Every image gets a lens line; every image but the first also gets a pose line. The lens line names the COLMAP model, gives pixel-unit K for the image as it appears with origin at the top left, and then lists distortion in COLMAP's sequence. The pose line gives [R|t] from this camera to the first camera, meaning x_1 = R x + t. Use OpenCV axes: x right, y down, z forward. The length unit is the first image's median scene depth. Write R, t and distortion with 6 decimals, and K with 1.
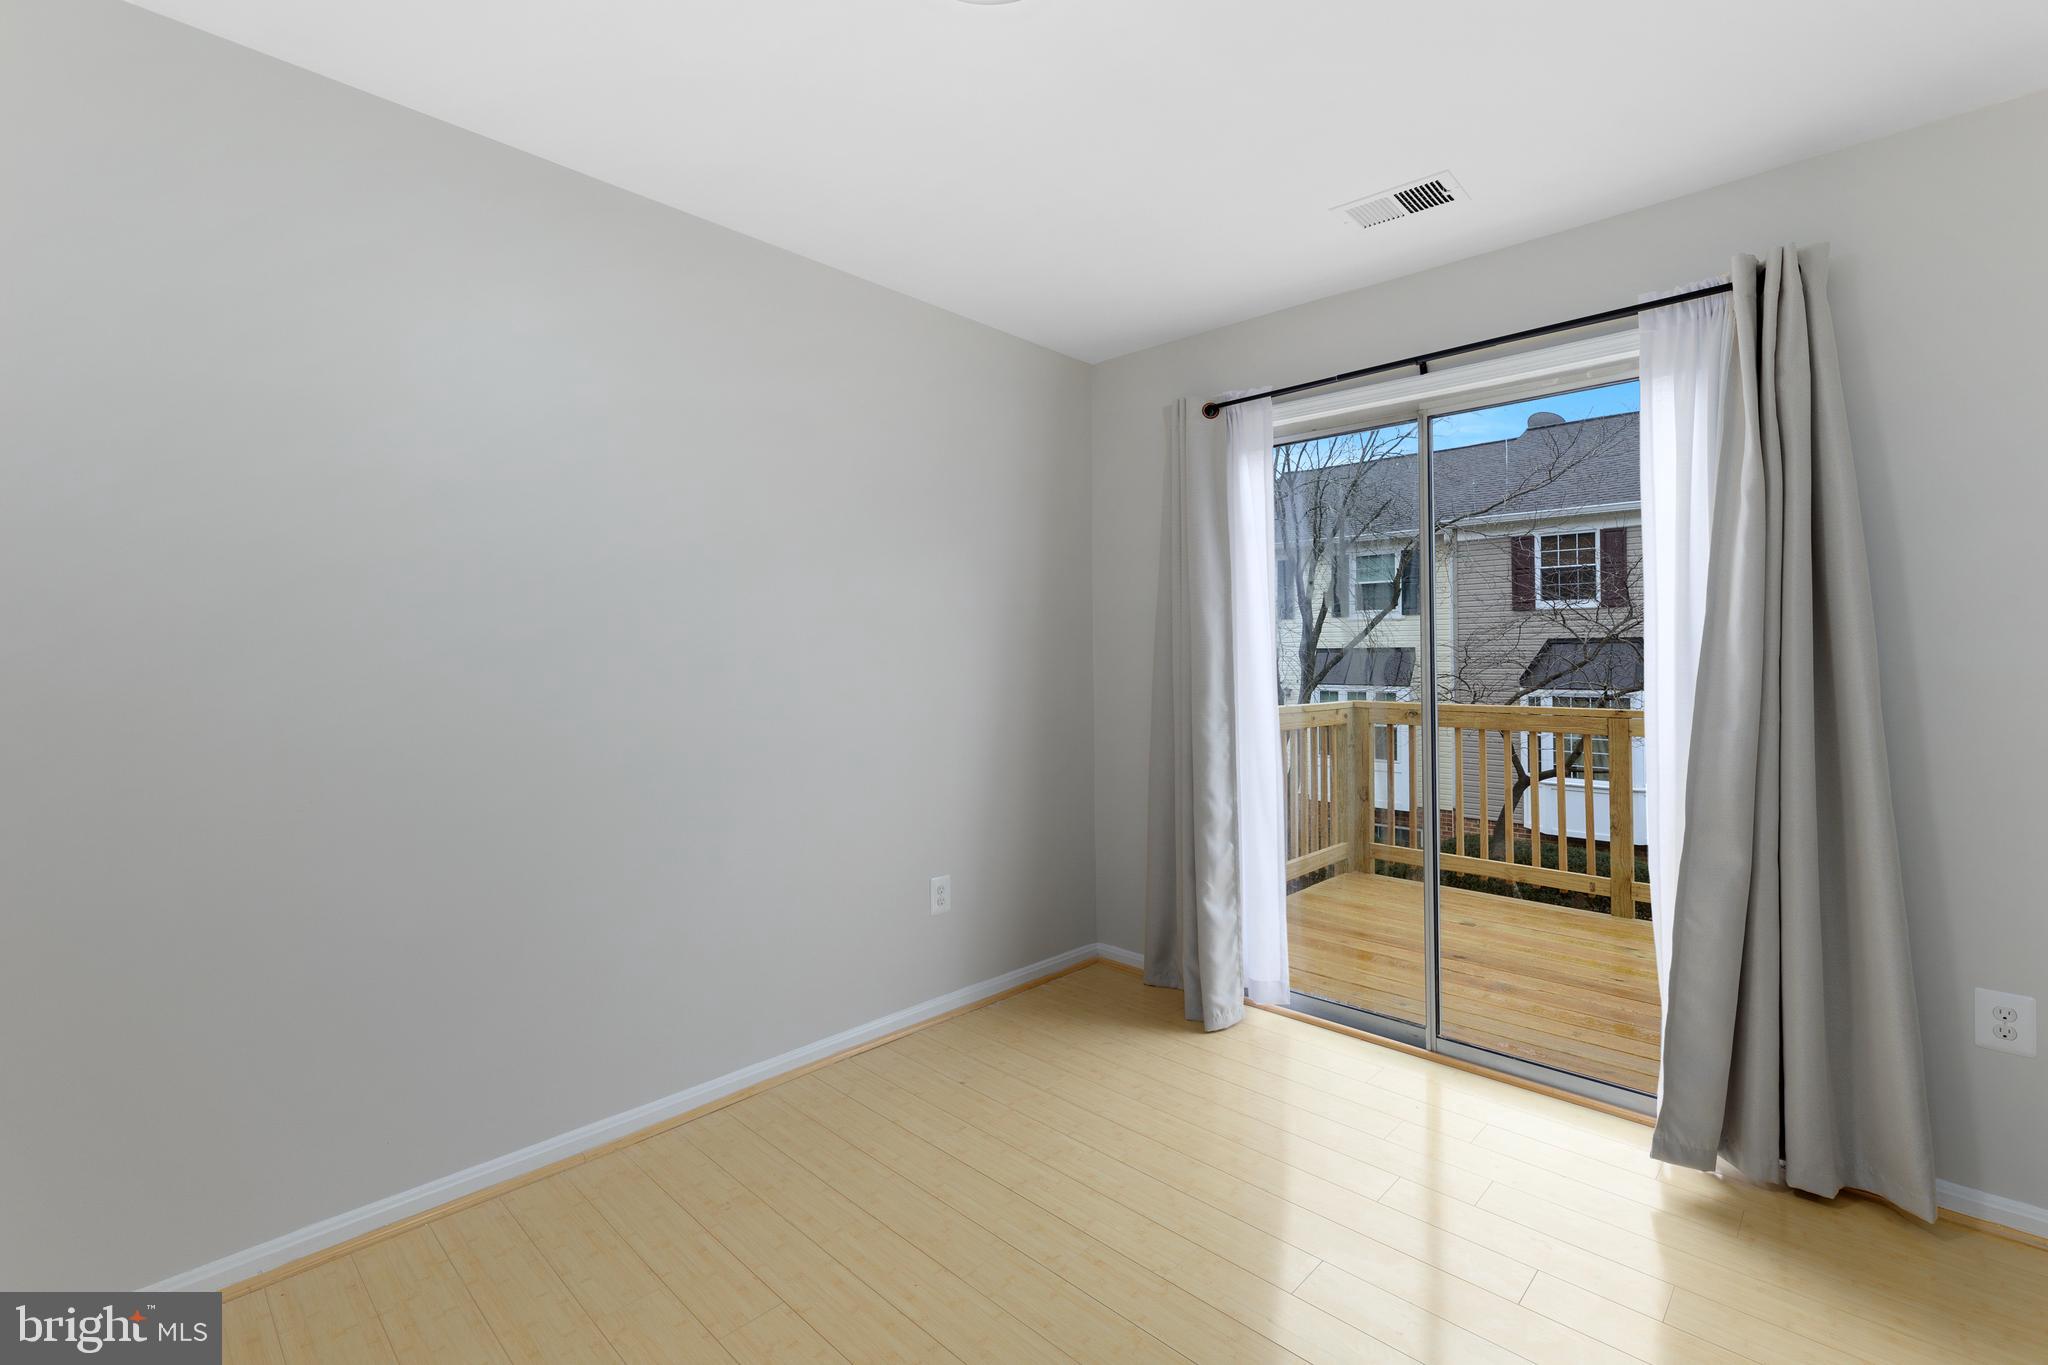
lens RADIAL K [[885.1, 0, 1023.8], [0, 885.1, 639.8], [0, 0, 1]] dist [-0.000147, 0.000012]
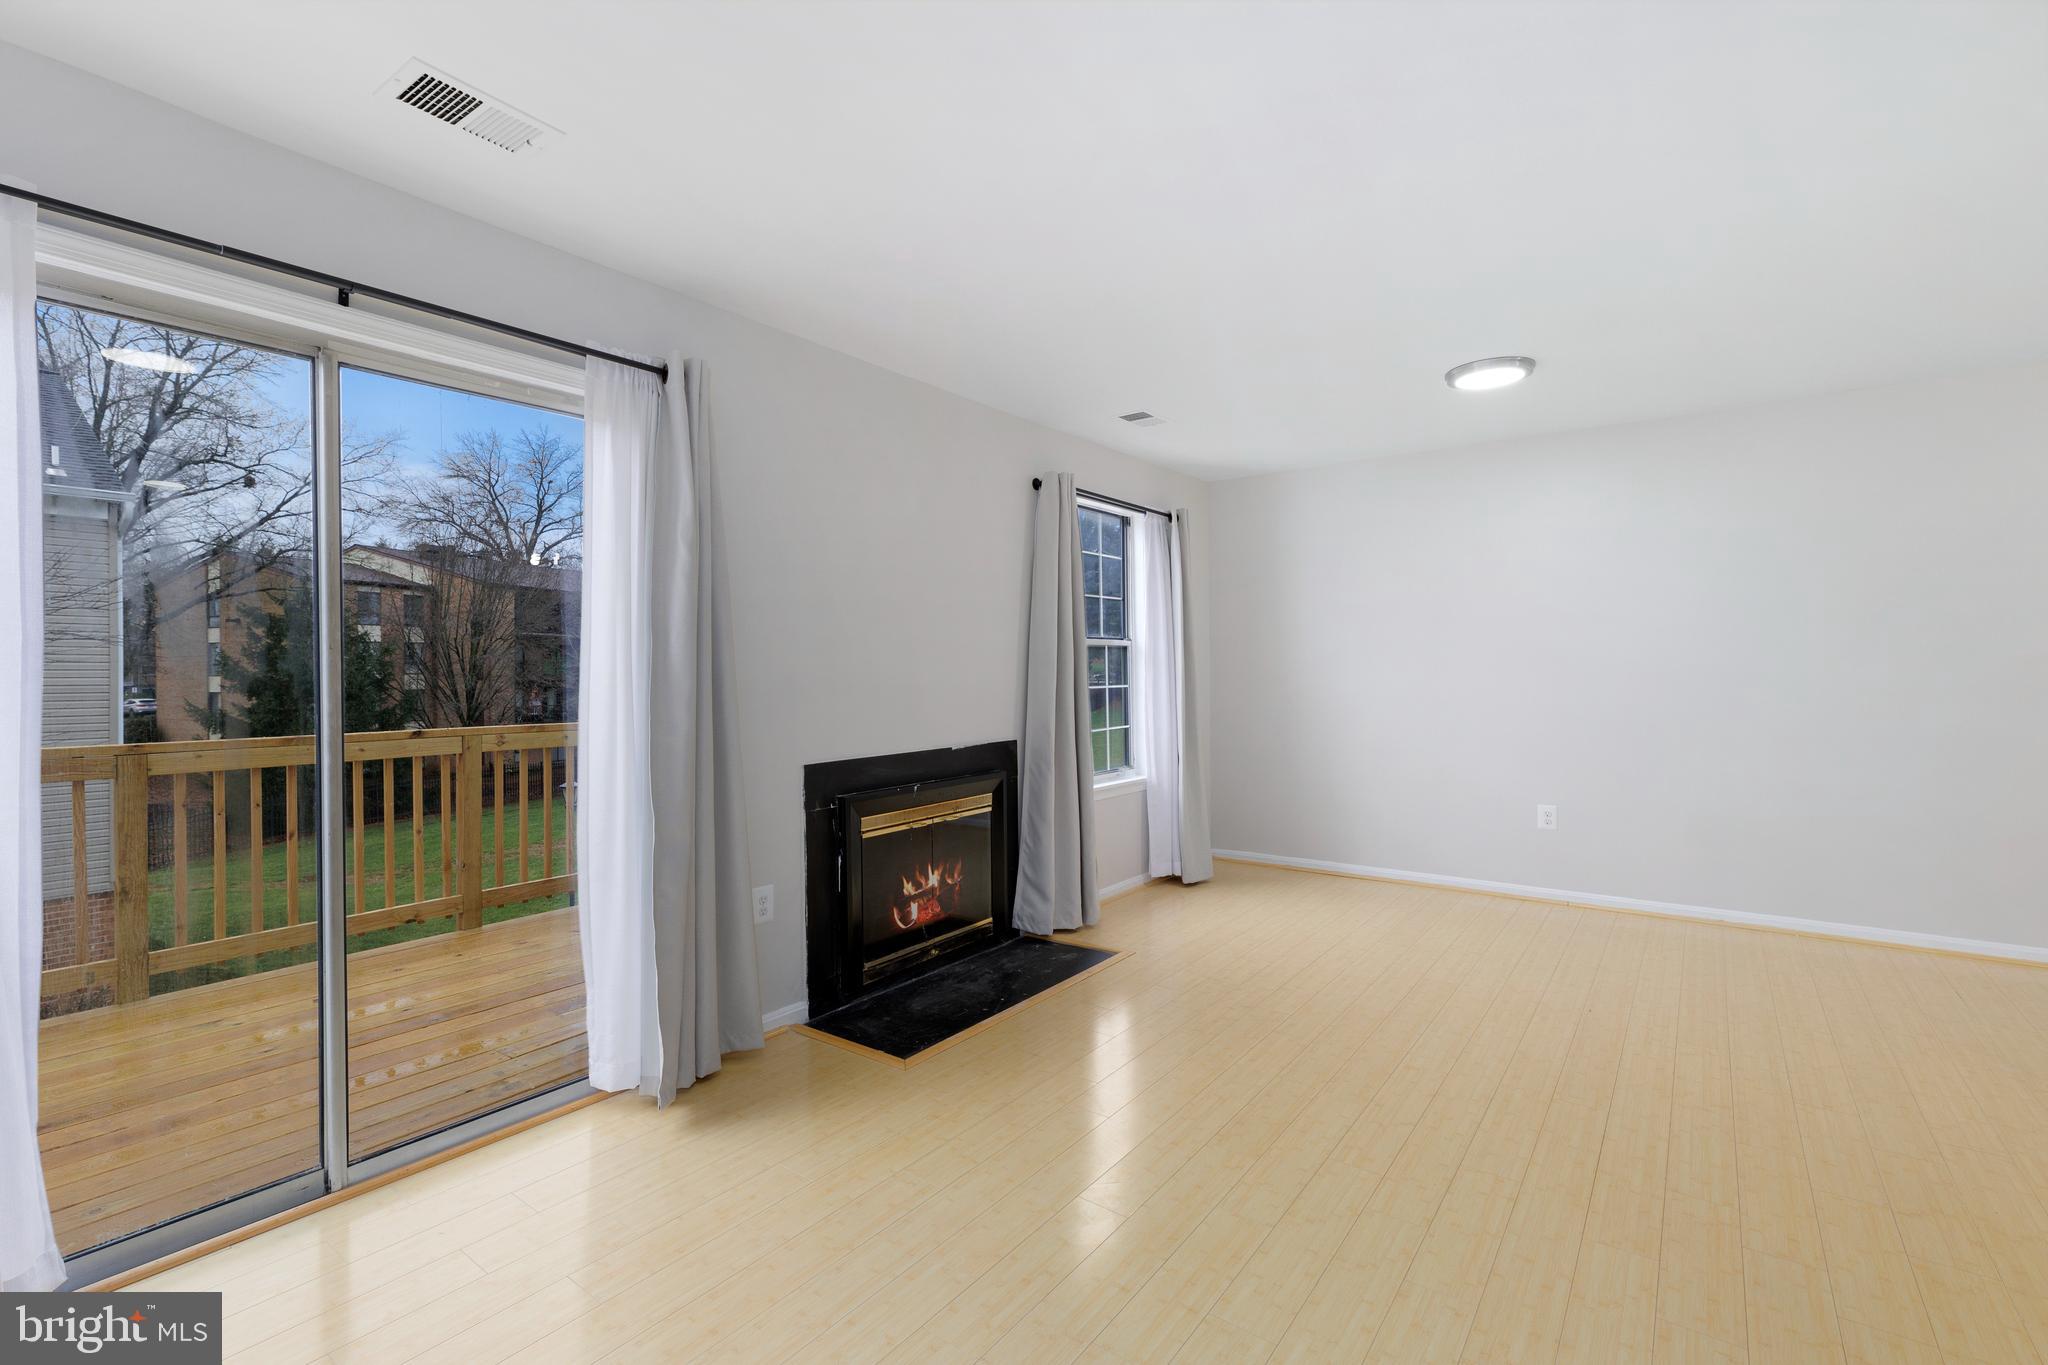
lens RADIAL K [[939.8, 0, 1024.0], [0, 939.8, 682.5], [0, 0, 1]] dist [-0.000927, -0.000220]
pose [[-0.141023, -0.015612, 0.989883, -0.449712], [-0.020062, 0.999715, 0.012909, -0.000109], [-0.989803, -0.018038, -0.141296, 0.556857]]
